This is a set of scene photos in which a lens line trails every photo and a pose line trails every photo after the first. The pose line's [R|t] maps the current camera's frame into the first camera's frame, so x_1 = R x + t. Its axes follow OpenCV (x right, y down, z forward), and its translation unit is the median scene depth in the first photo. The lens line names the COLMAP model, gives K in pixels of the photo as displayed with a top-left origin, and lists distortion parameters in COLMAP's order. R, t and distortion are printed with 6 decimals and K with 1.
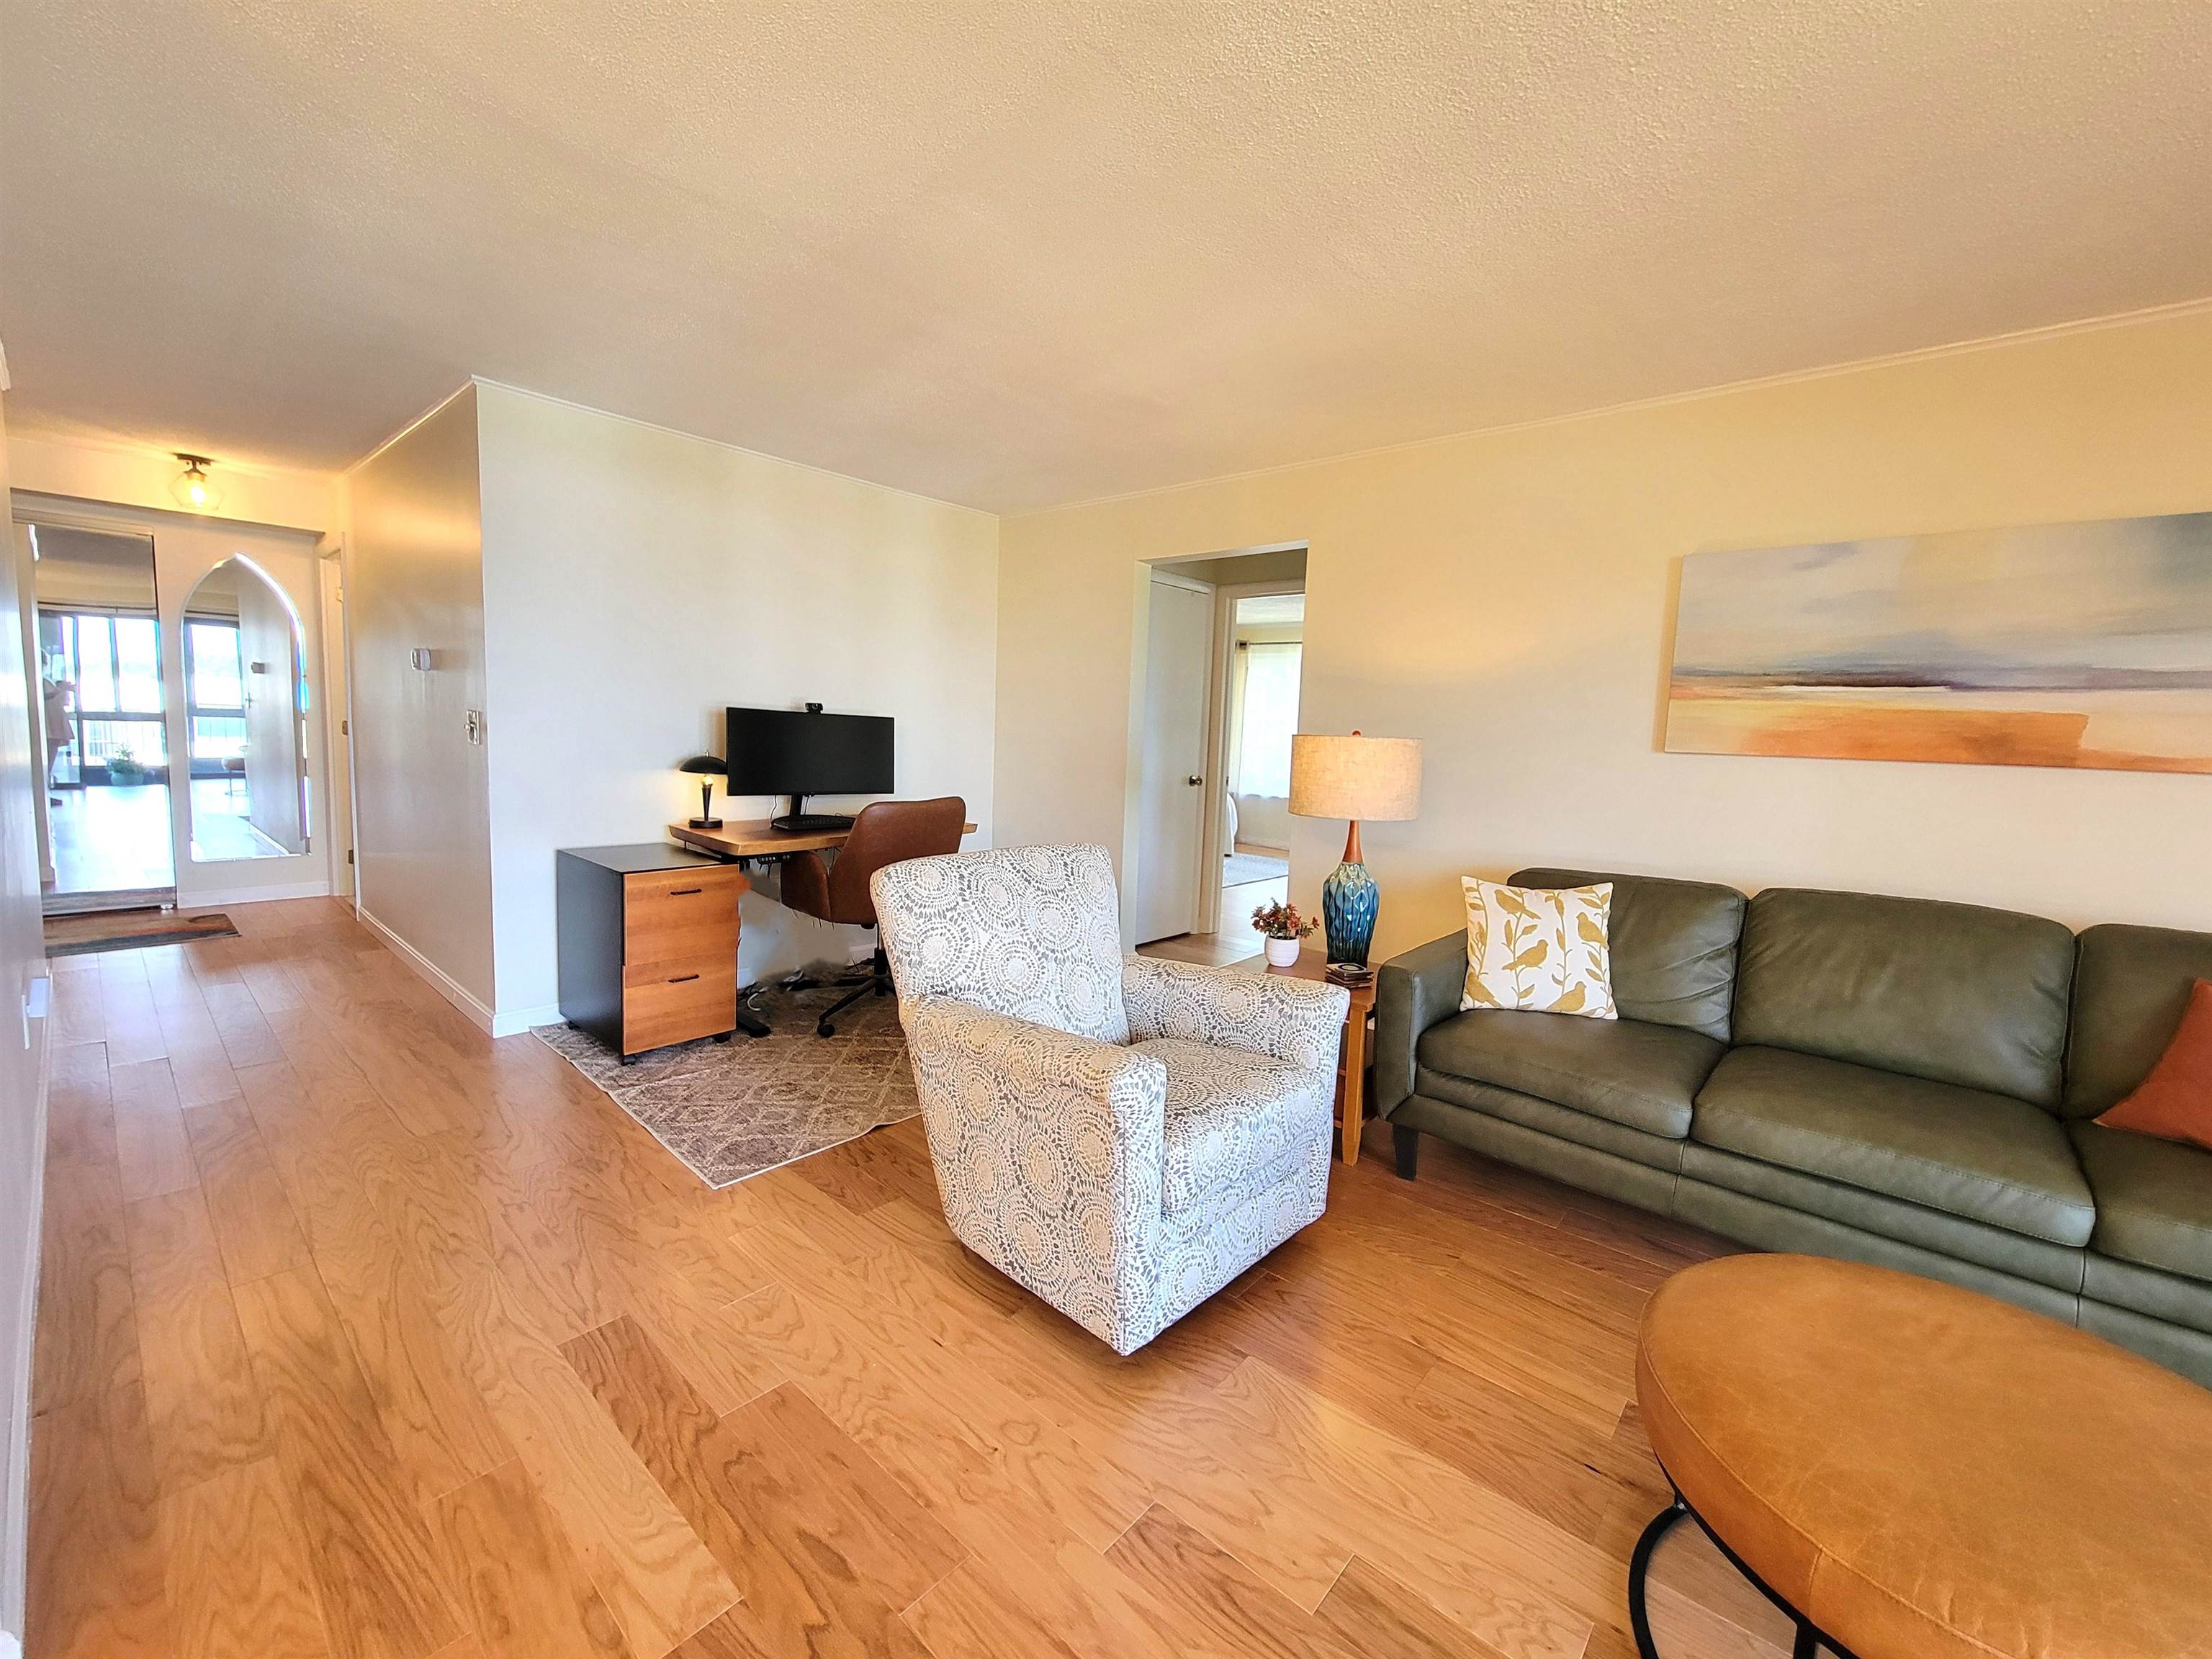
lens RADIAL K [[902.1, 0, 1092.1], [0, 902.1, 817.0], [0, 0, 1]] dist [0.003943, -0.003326]
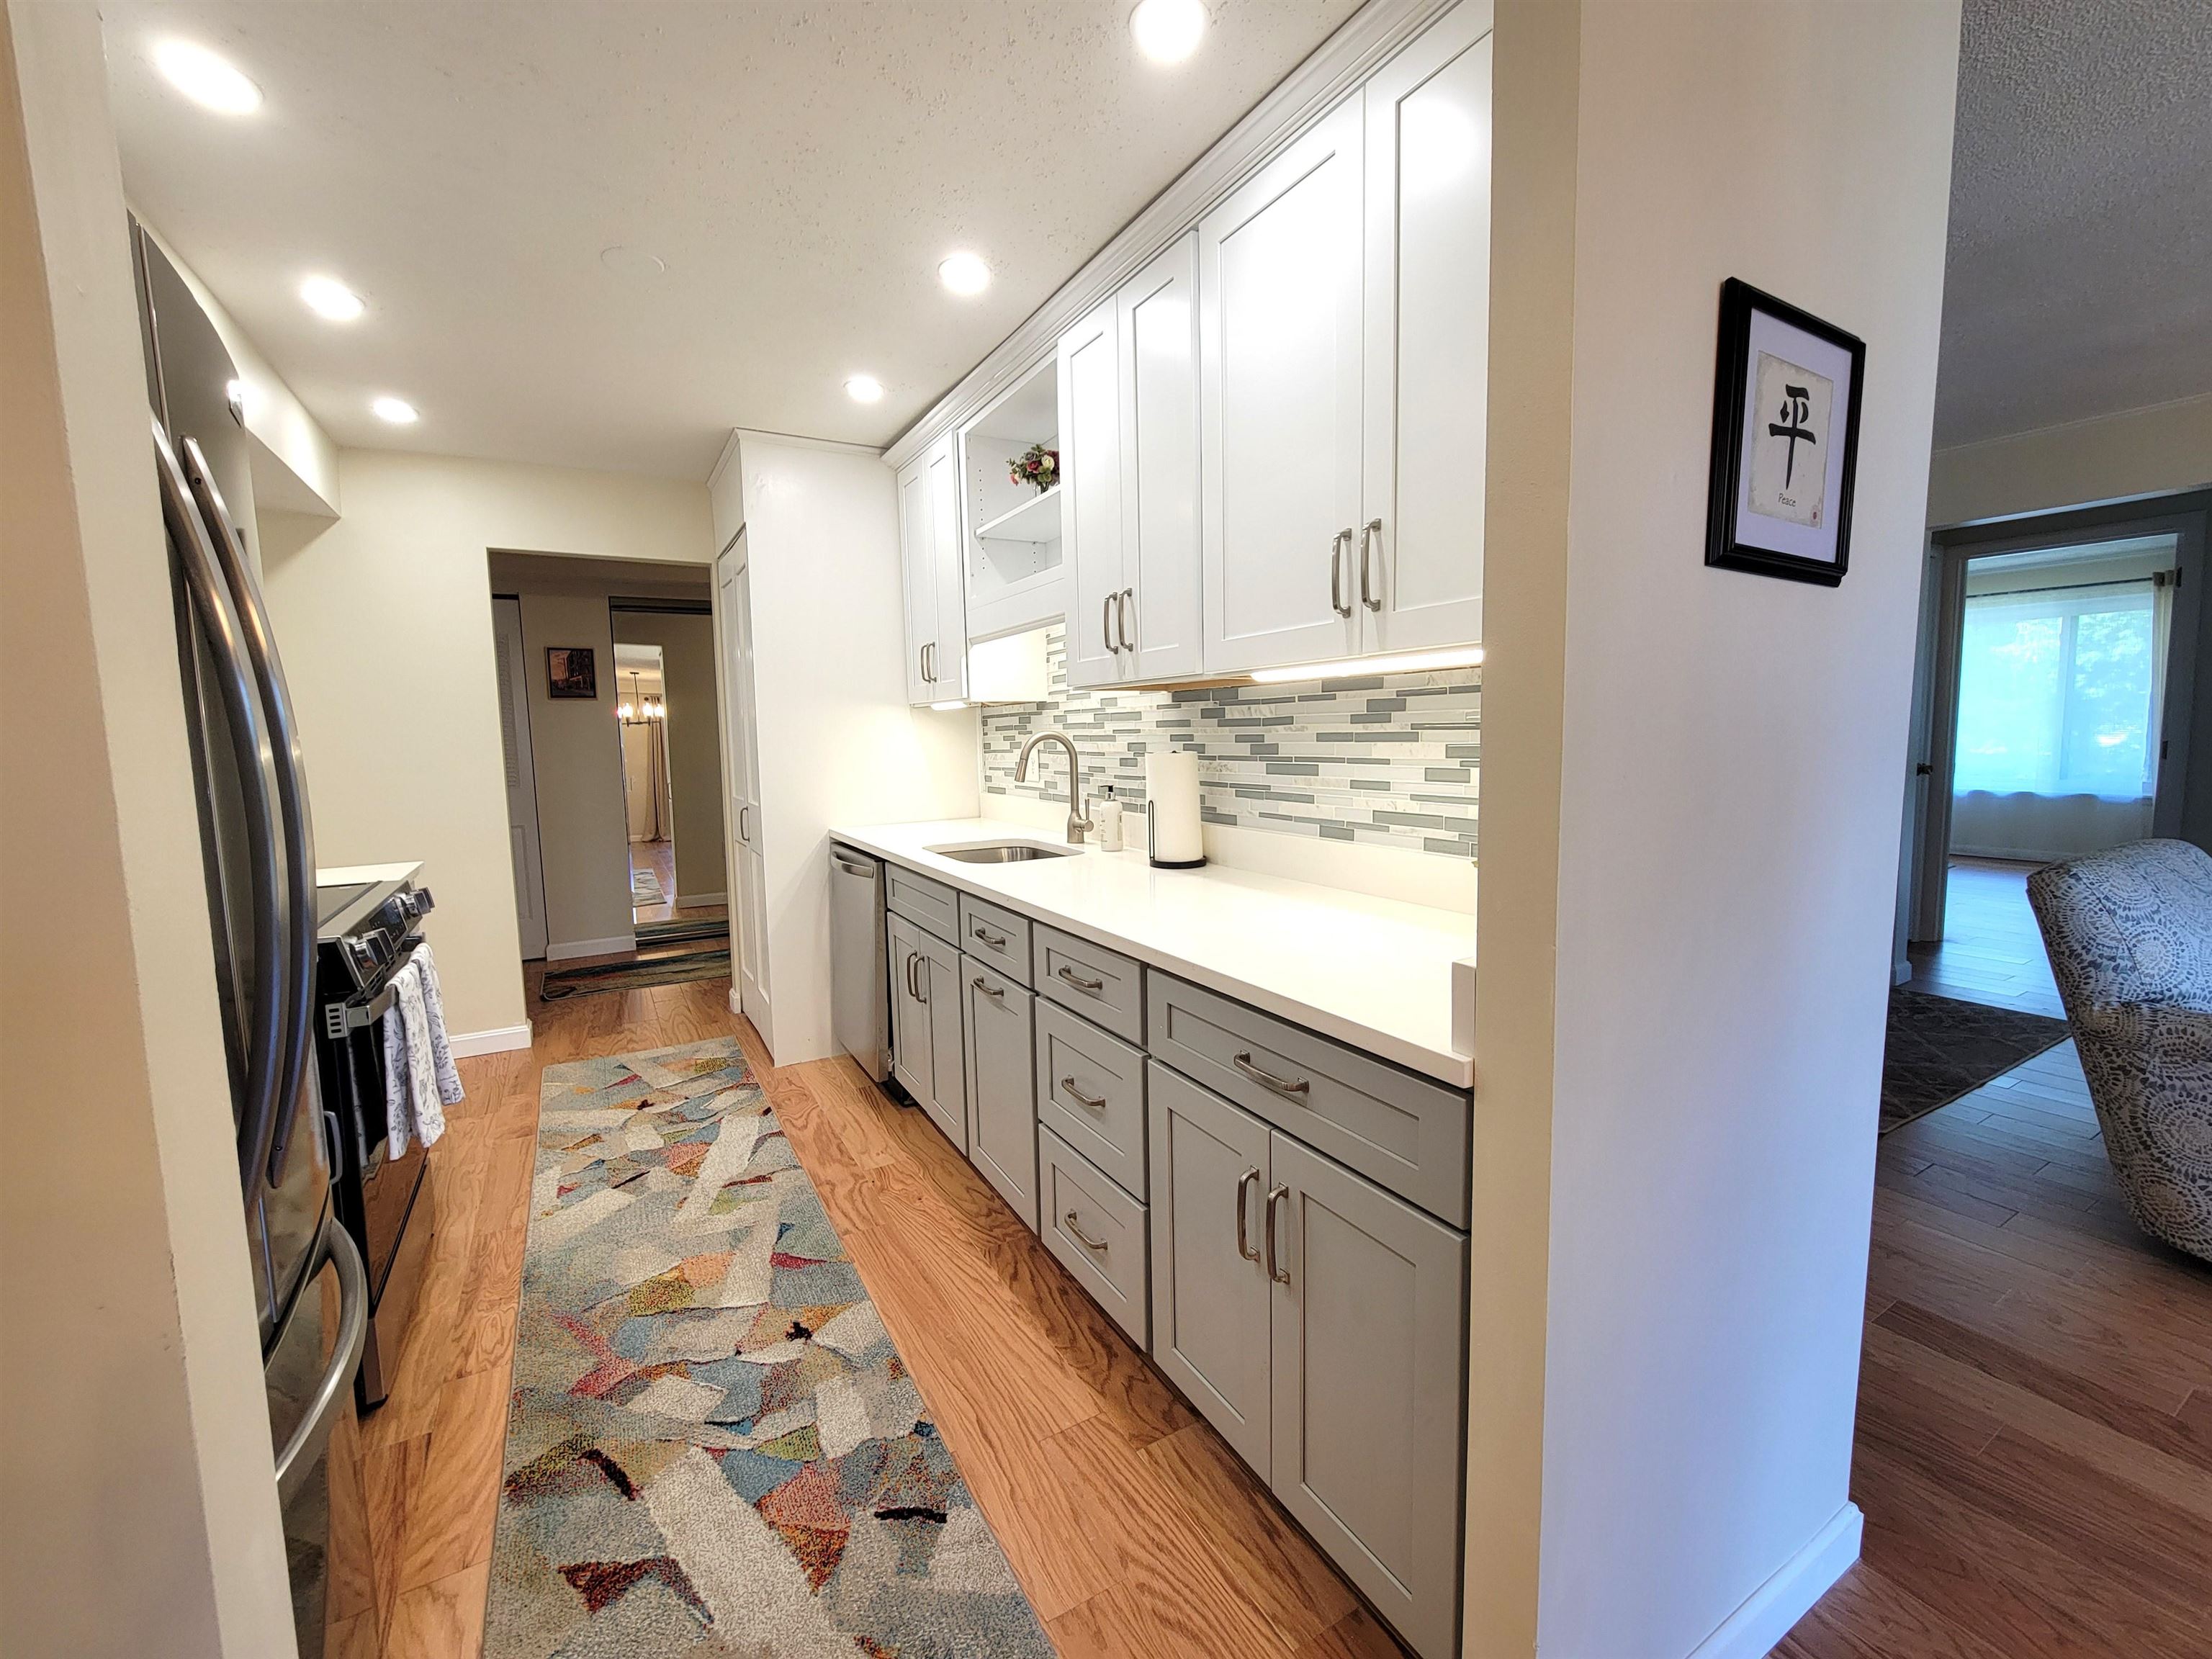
lens RADIAL K [[902.1, 0, 1099.0], [0, 902.1, 816.4], [0, 0, 1]] dist [0.003943, -0.003326]
pose [[0.946728, -0.034643, -0.320166, -0.744089], [0.032651, 0.999400, -0.011590, -0.018359], [0.320376, 0.000519, 0.947290, -0.200667]]
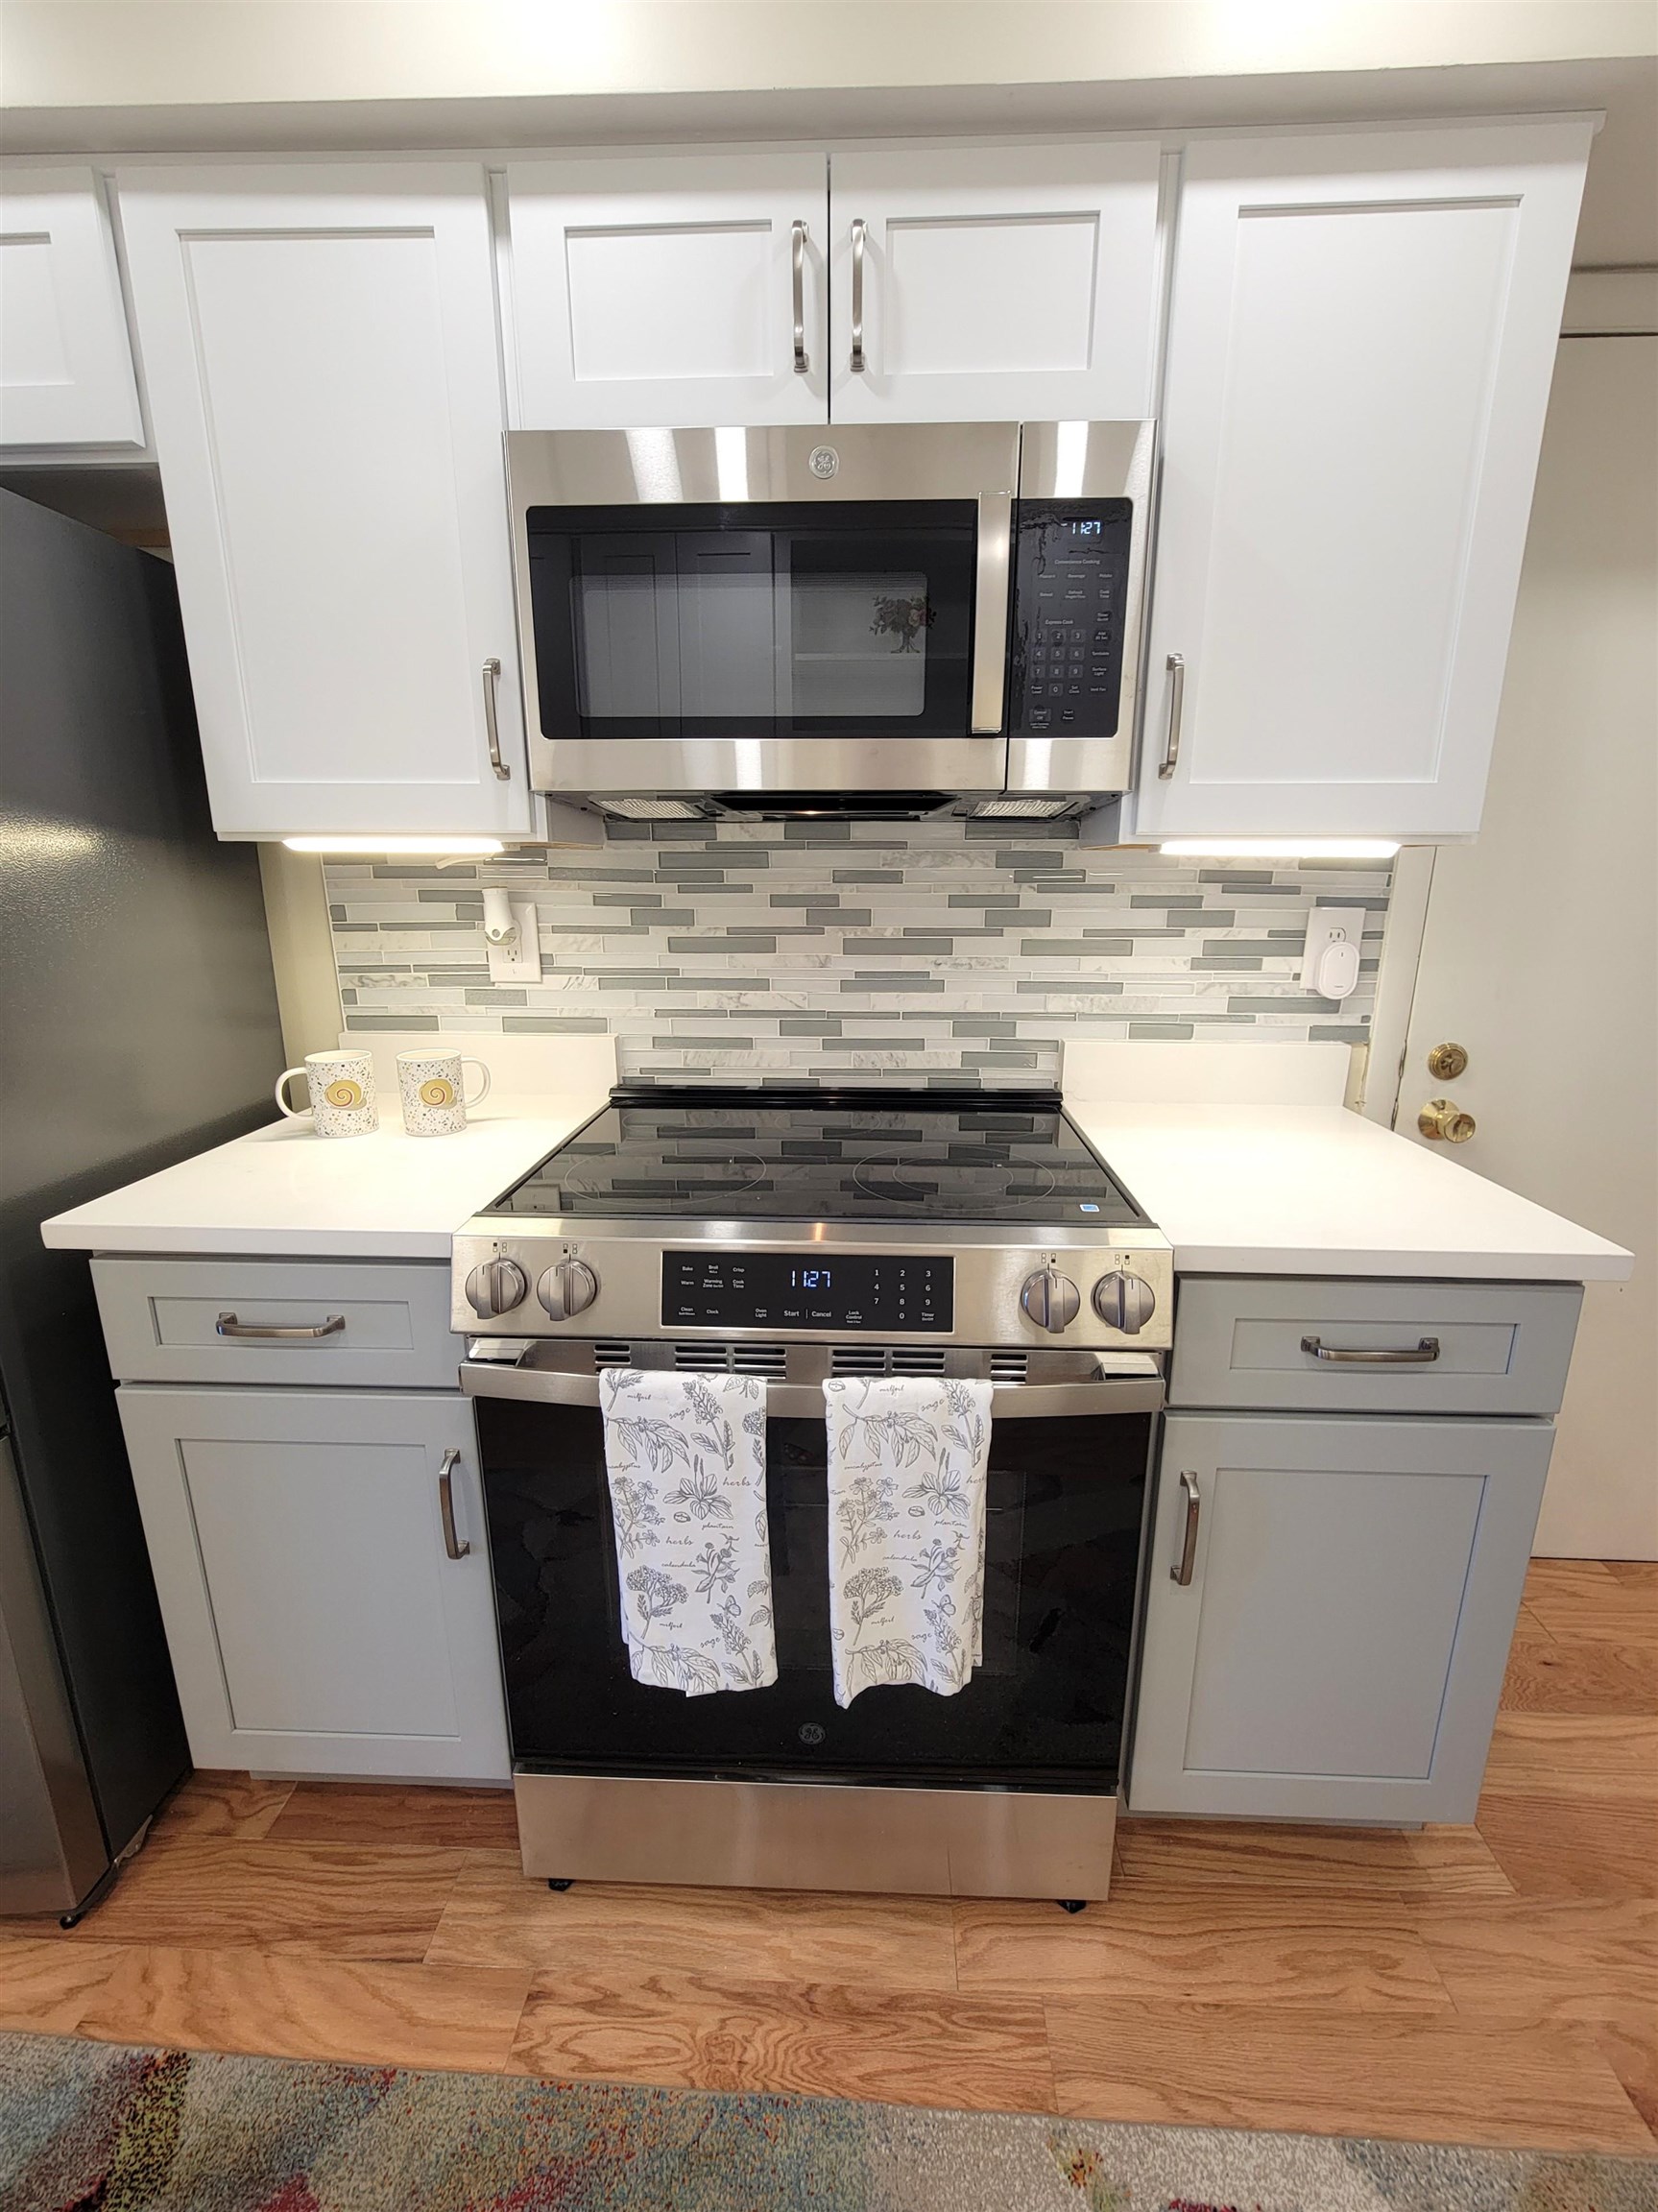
lens RADIAL K [[939.0, 0, 830.2], [0, 939.0, 1102.0], [0, 0, 1]] dist [-0.004132, 0.000108]
pose [[-0.773440, 0.105638, -0.625005, -1.321646], [-0.100087, 0.953293, 0.284983, -0.134159], [0.625918, 0.282973, -0.726742, 0.570496]]
